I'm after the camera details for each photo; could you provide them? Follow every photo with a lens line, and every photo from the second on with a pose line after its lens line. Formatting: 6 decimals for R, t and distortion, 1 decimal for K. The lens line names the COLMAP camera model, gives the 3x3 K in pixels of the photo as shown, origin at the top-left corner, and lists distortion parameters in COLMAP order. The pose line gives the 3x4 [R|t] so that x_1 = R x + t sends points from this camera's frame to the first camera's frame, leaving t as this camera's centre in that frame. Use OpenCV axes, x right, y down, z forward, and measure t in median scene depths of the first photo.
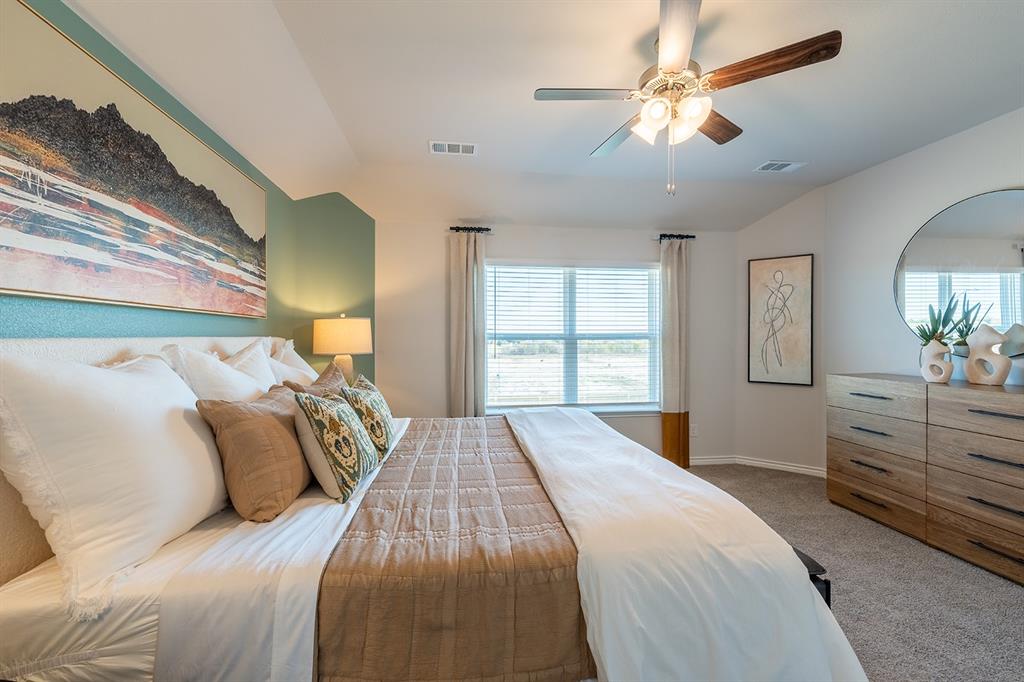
lens RADIAL K [[412.1, 0, 510.3], [0, 412.1, 340.3], [0, 0, 1]] dist [0.000779, -0.000598]
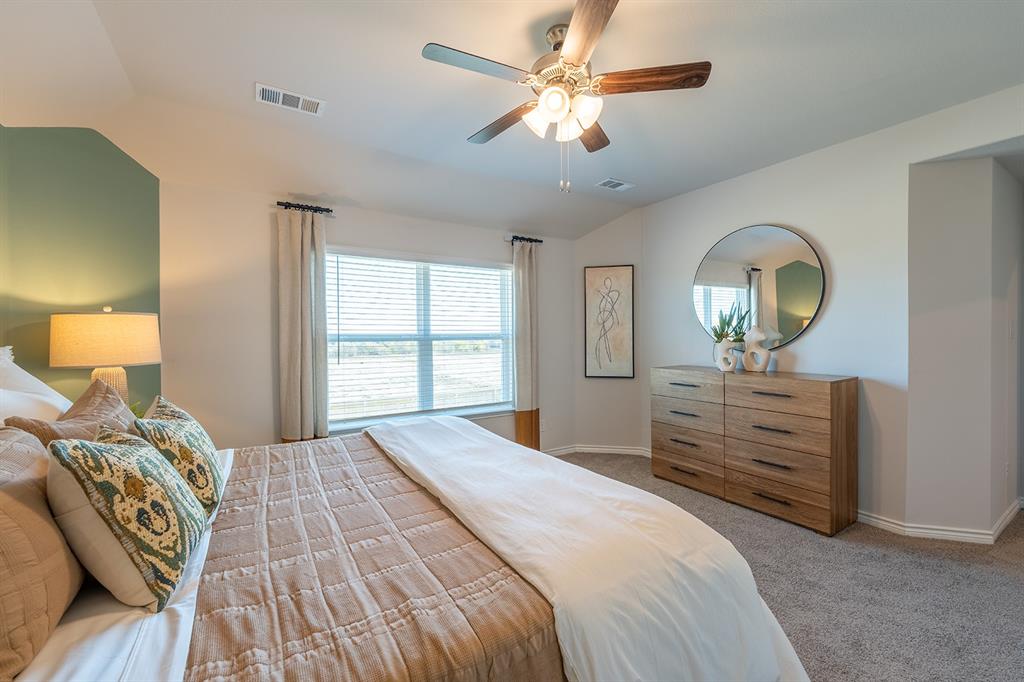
lens RADIAL K [[412.1, 0, 510.3], [0, 412.1, 340.3], [0, 0, 1]] dist [0.000779, -0.000598]
pose [[0.910672, -0.010844, 0.412987, -0.131659], [0.010894, 0.999938, 0.002233, -0.004914], [-0.412986, 0.002466, 0.910734, 0.163520]]
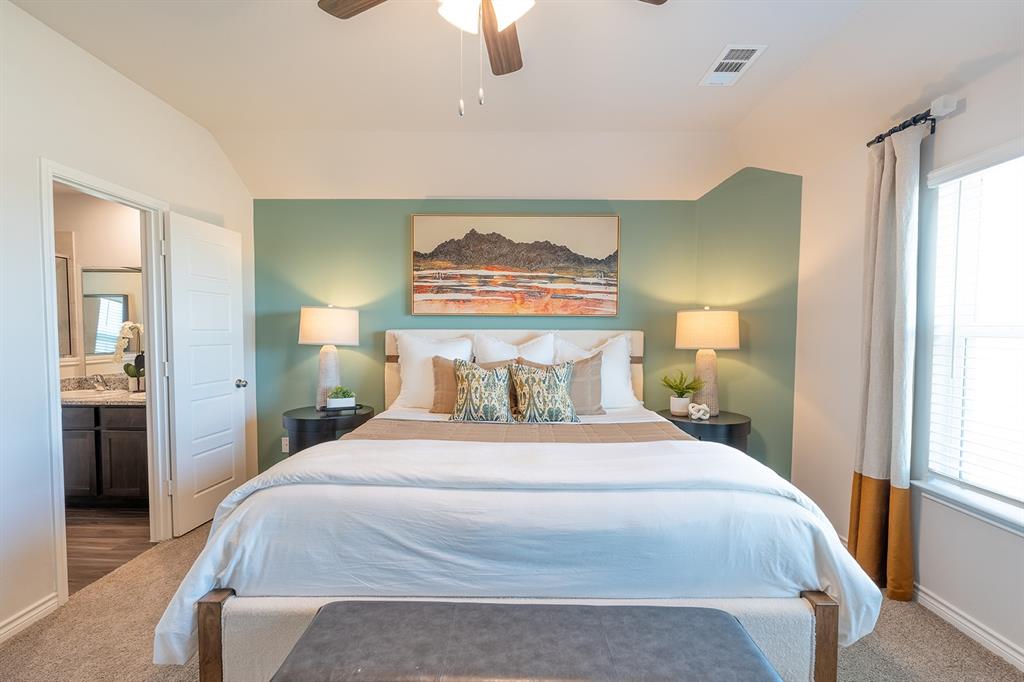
lens RADIAL K [[435.7, 0, 509.3], [0, 435.7, 348.0], [0, 0, 1]] dist [-0.002746, -0.000533]
pose [[-0.144206, 0.037922, -0.988821, 1.055967], [-0.013694, 0.999093, 0.040313, -0.004146], [0.989453, 0.019354, -0.143556, 1.138599]]
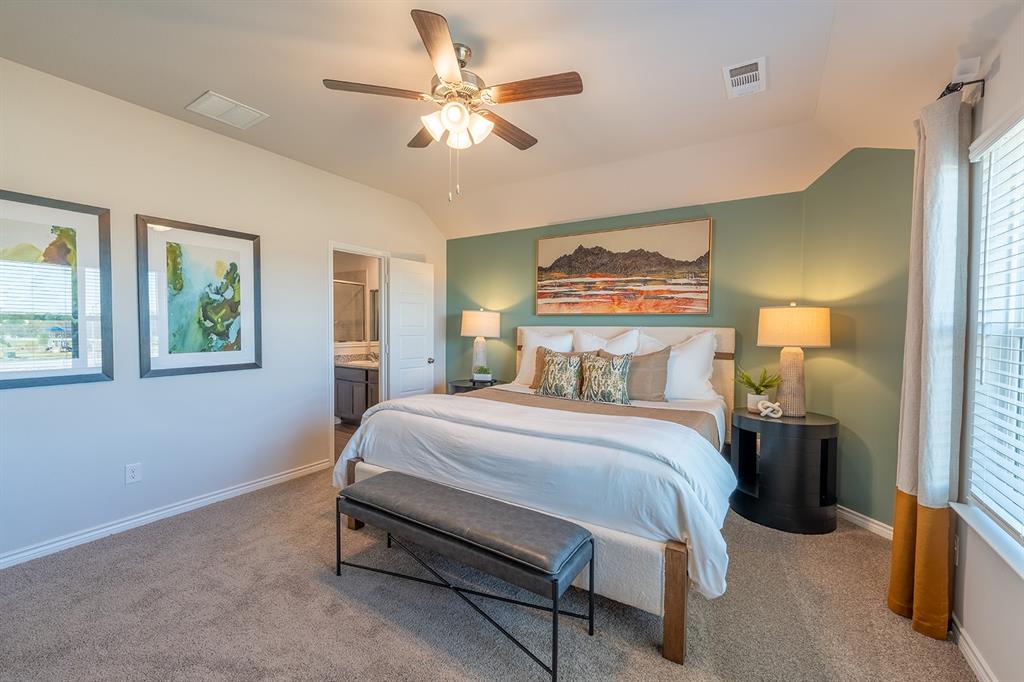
lens RADIAL K [[412.1, 0, 510.3], [0, 412.1, 340.3], [0, 0, 1]] dist [0.000779, -0.000598]
pose [[-0.644310, 0.021218, -0.764470, 1.132445], [-0.014501, 0.999096, 0.039952, -0.013434], [0.764627, 0.036827, -0.643420, 1.814043]]
